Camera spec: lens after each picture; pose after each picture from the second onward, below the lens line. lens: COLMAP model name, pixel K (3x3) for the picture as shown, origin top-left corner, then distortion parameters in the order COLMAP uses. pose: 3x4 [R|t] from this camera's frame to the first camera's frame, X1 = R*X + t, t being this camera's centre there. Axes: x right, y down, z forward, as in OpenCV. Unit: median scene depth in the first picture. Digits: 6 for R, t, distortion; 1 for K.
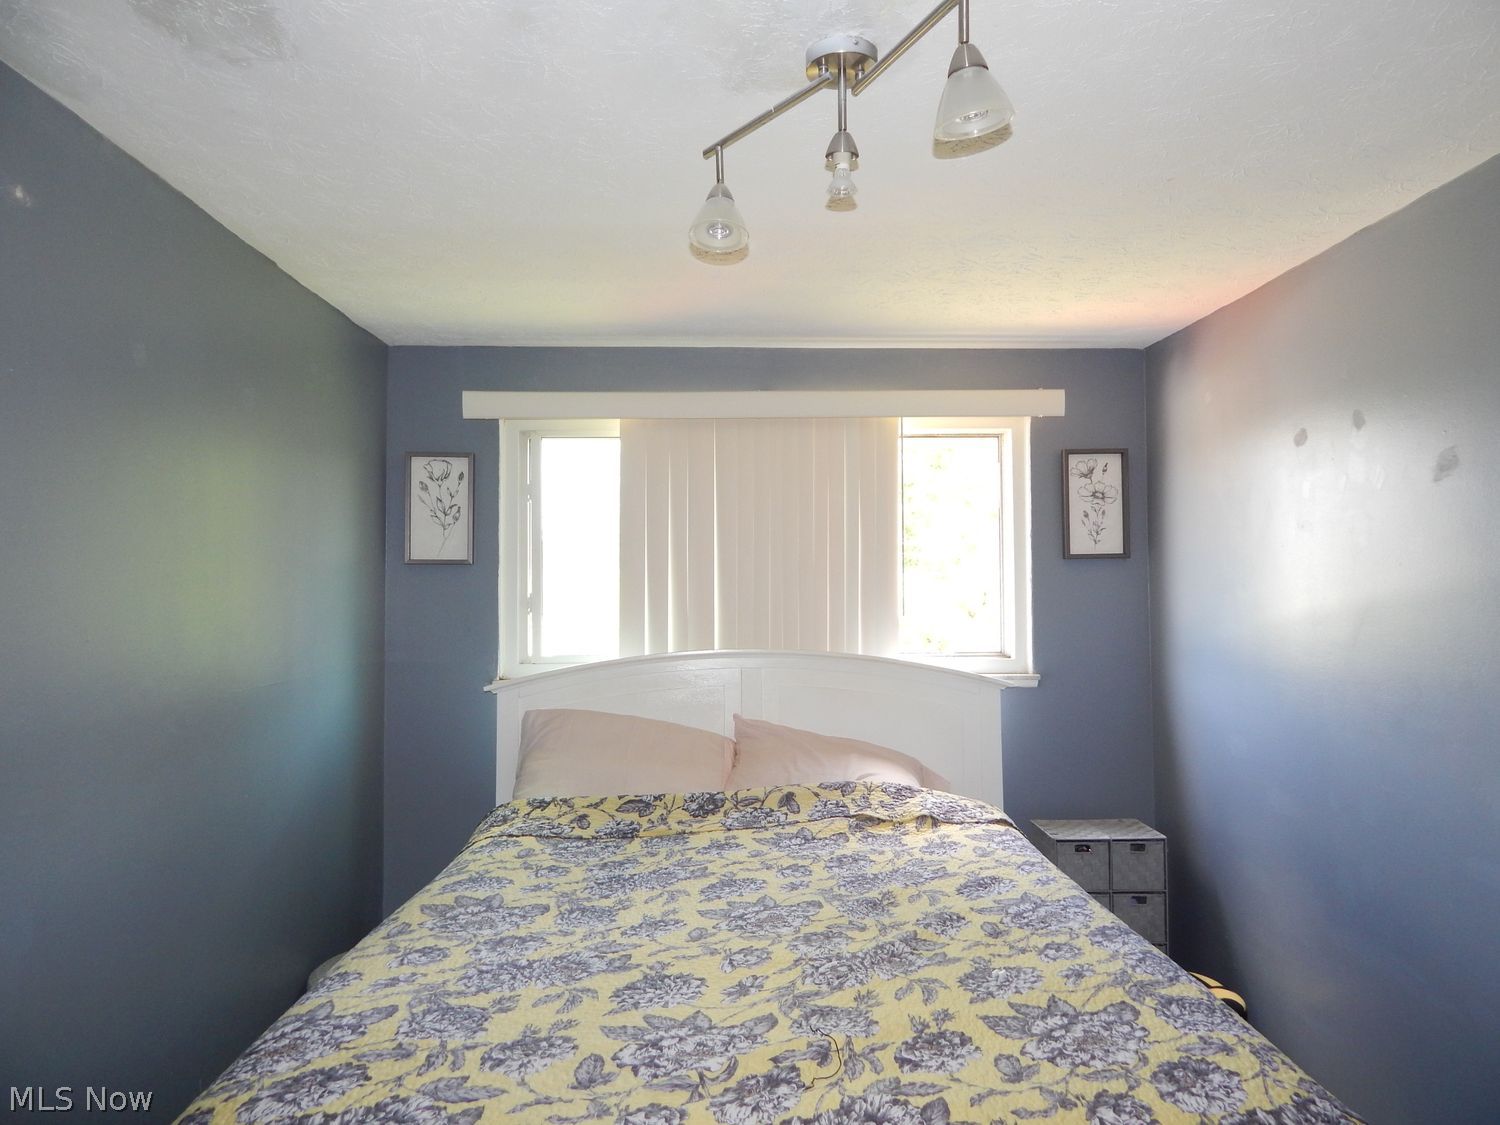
lens RADIAL K [[992.6, 0, 747.4], [0, 992.6, 563.4], [0, 0, 1]] dist [-0.000720, -0.005908]
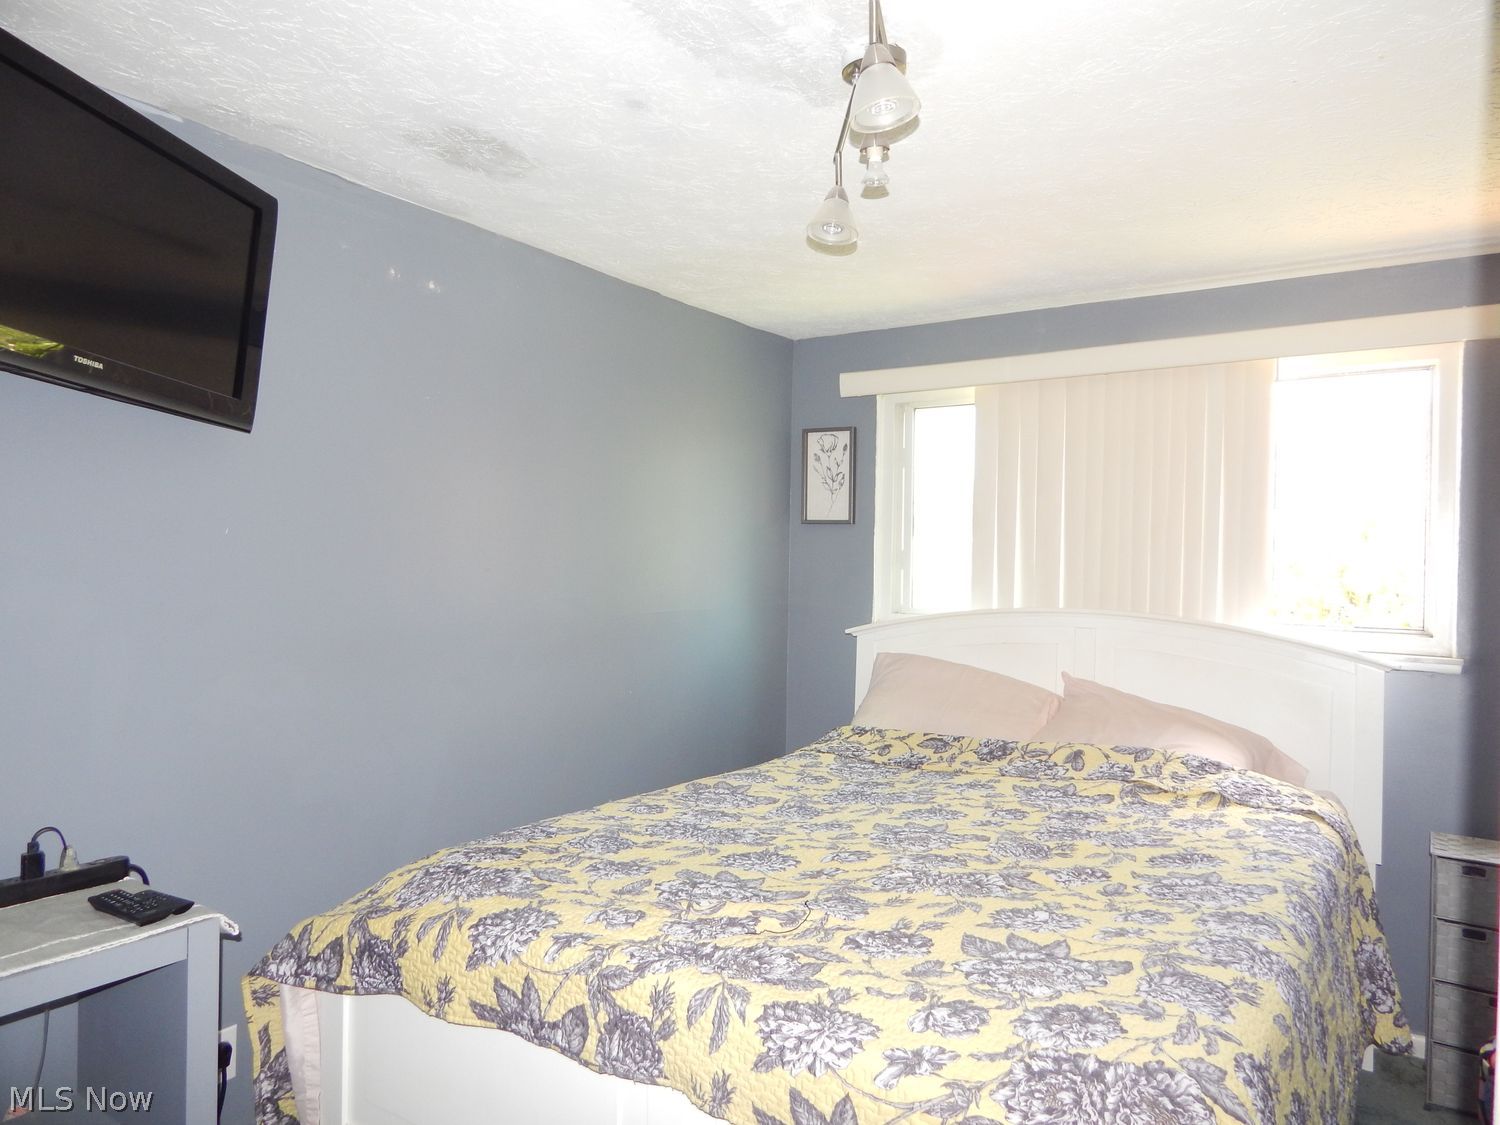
lens RADIAL K [[992.6, 0, 748.4], [0, 992.6, 562.3], [0, 0, 1]] dist [-0.000720, -0.005908]
pose [[0.804619, 0.020476, -0.593438, 0.508777], [-0.002913, 0.999529, 0.030537, 0.017199], [0.593784, -0.022842, 0.804300, 0.005625]]
